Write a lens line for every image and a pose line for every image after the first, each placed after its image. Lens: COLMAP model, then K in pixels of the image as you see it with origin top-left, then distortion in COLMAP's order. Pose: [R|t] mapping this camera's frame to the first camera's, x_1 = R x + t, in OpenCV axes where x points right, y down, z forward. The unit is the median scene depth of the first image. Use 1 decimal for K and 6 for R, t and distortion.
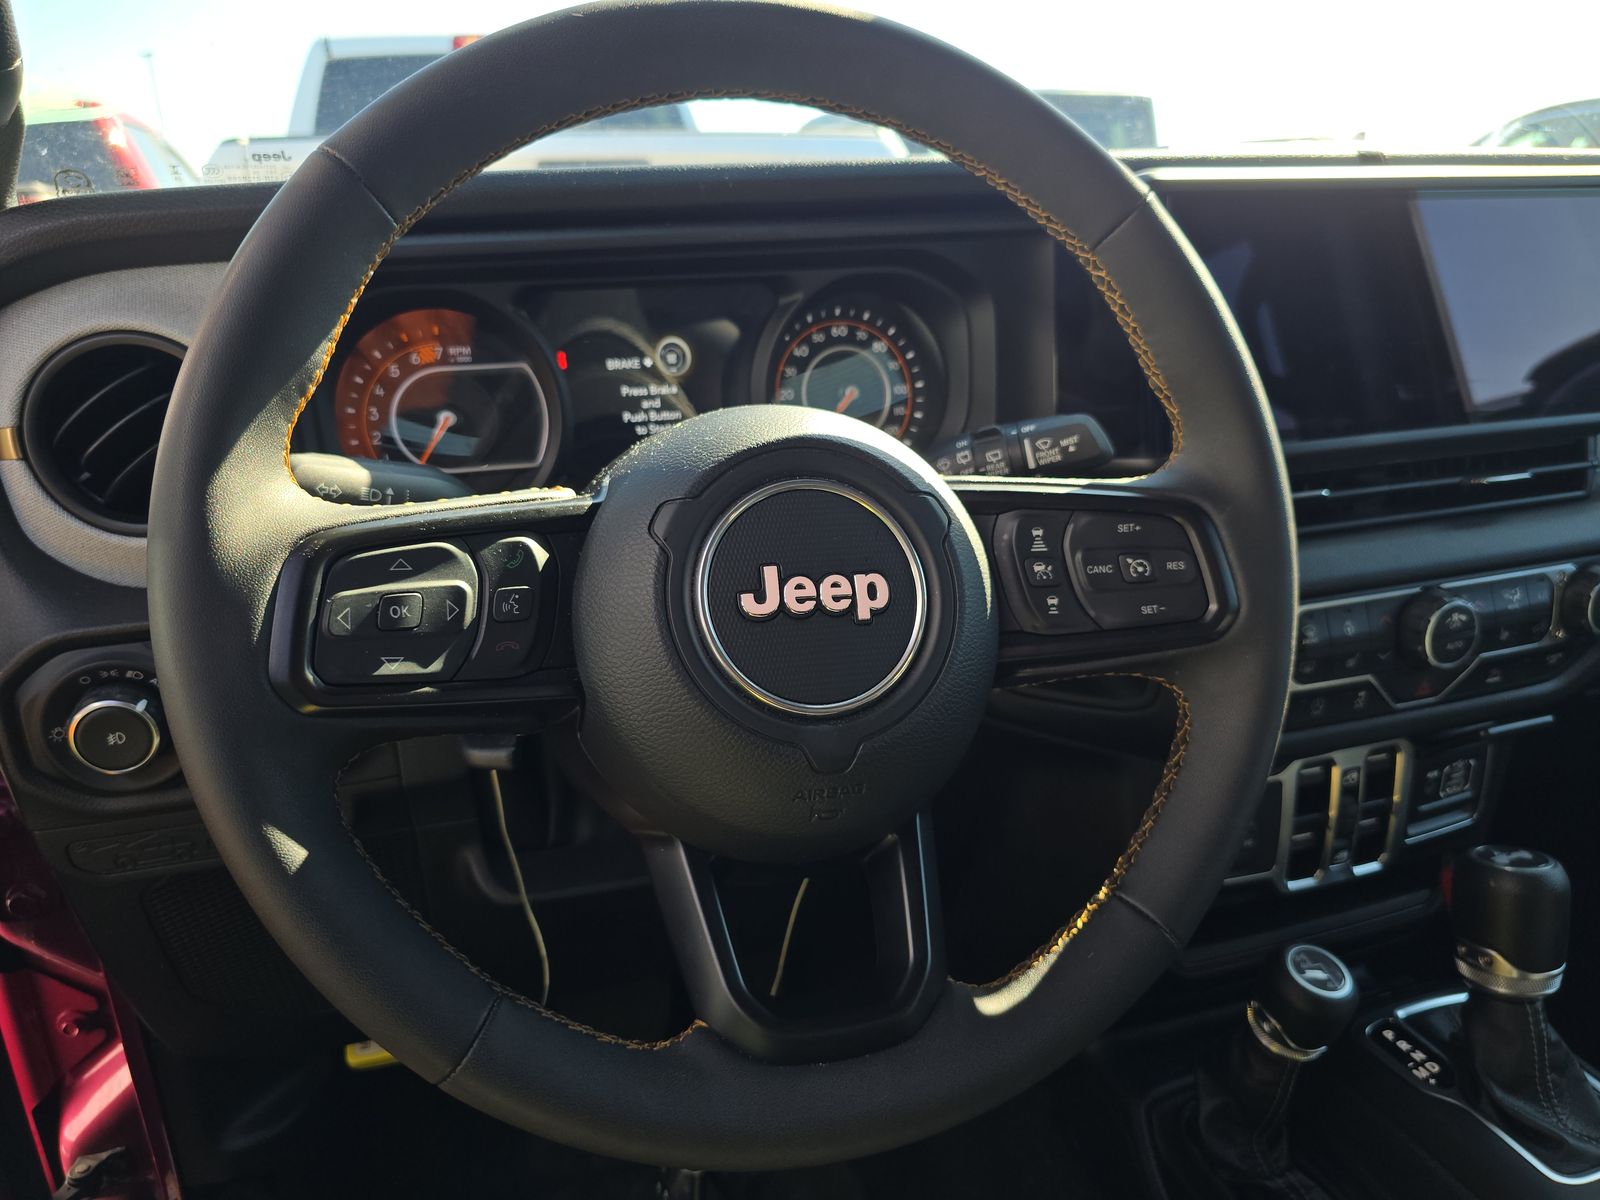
lens RADIAL K [[1097.7, 0, 800.0], [0, 1097.7, 600.0], [0, 0, 1]] dist [0.004348, -0.035763]
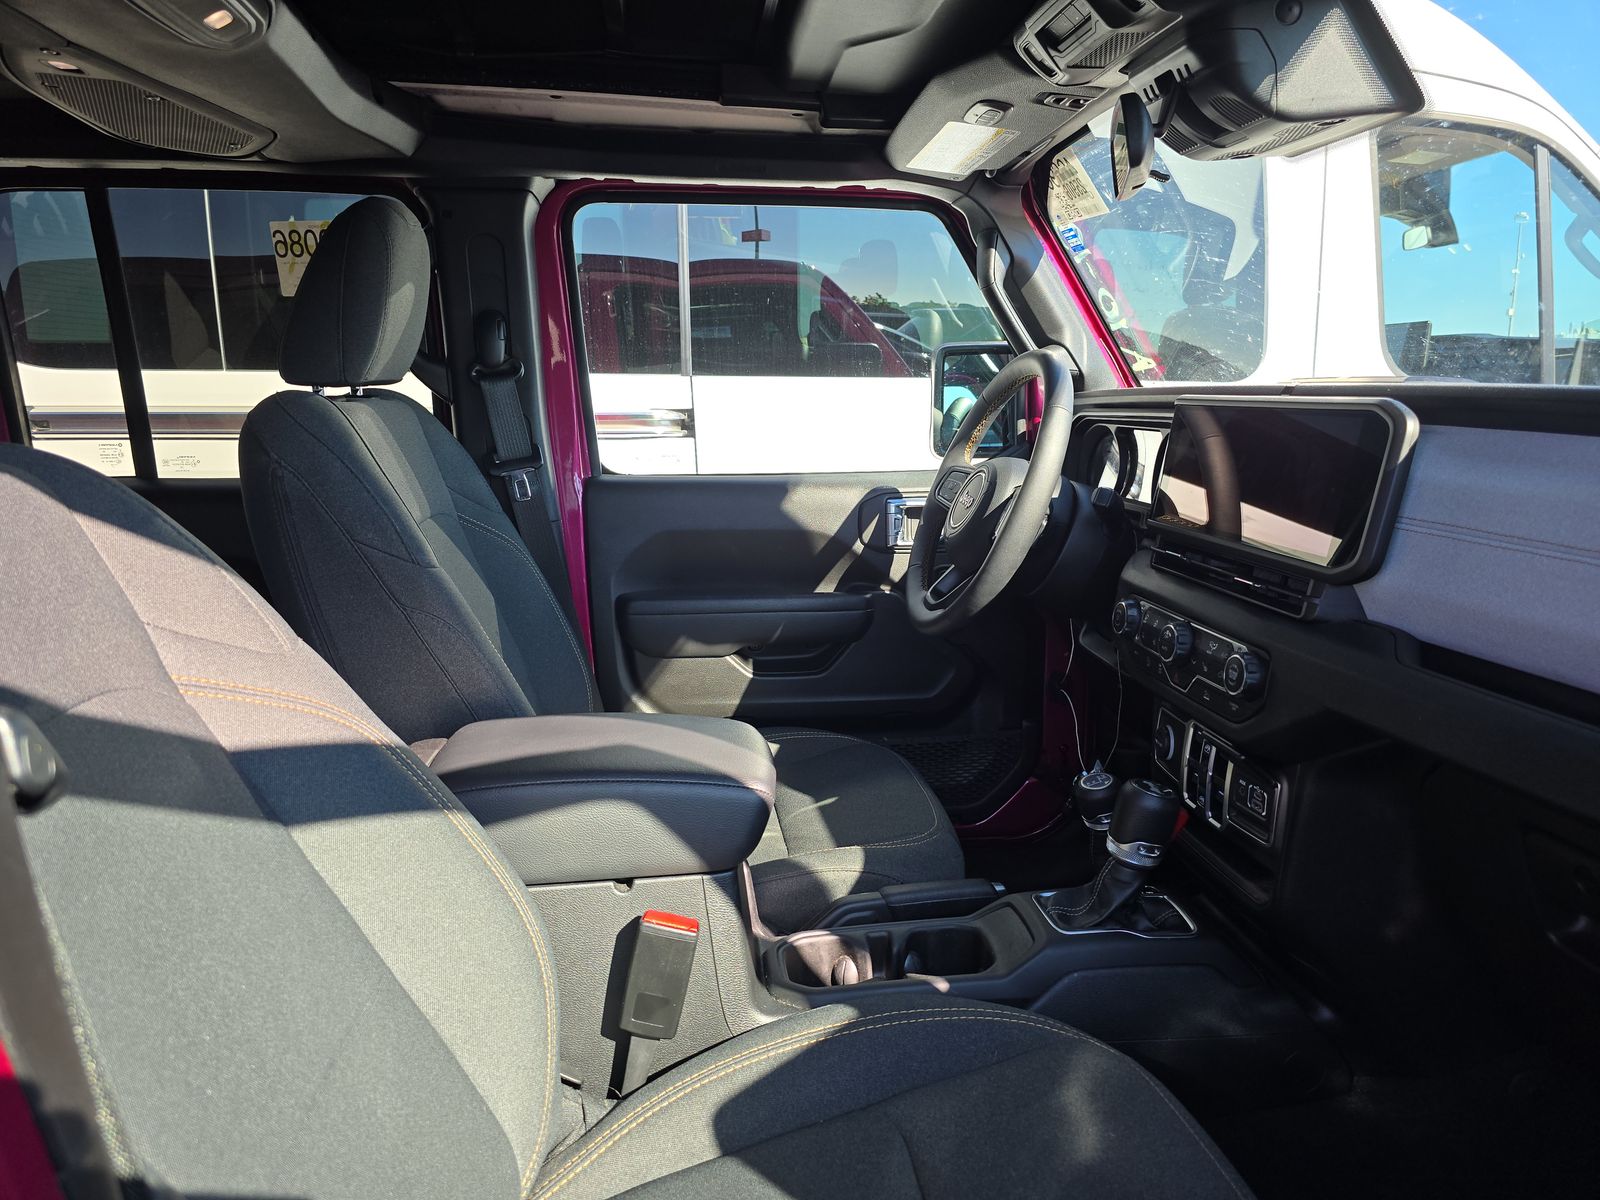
lens RADIAL K [[1056.4, 0, 798.4], [0, 1056.4, 611.3], [0, 0, 1]] dist [0.031860, -0.030331]
pose [[-0.220763, 0.206092, -0.953305, 2.282544], [-0.305060, 0.913789, 0.268194, -0.287412], [0.926392, 0.350023, -0.138860, 0.624193]]
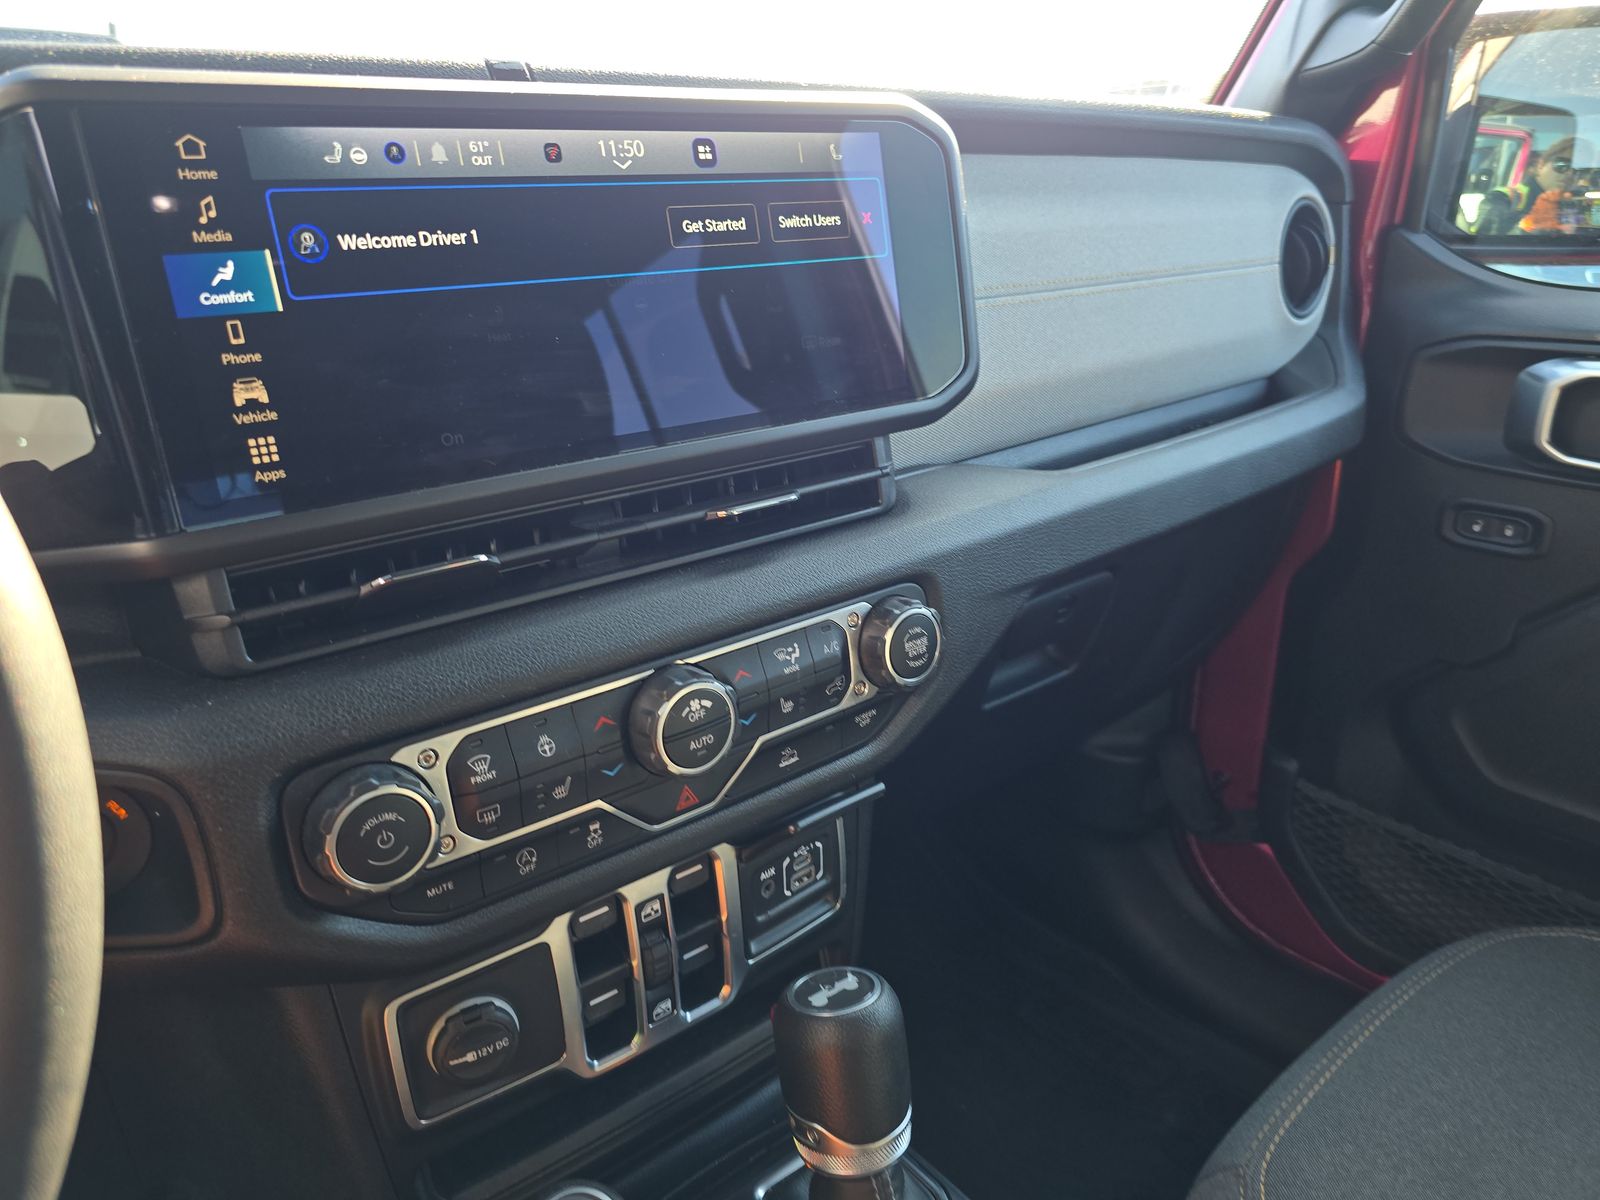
lens RADIAL K [[1056.4, 0, 798.4], [0, 1056.4, 611.3], [0, 0, 1]] dist [0.031860, -0.030331]
pose [[0.938033, -0.131581, 0.320594, 0.421307], [0.130434, 0.991138, 0.025154, -0.052461], [-0.321063, 0.018221, 0.946883, 0.289263]]
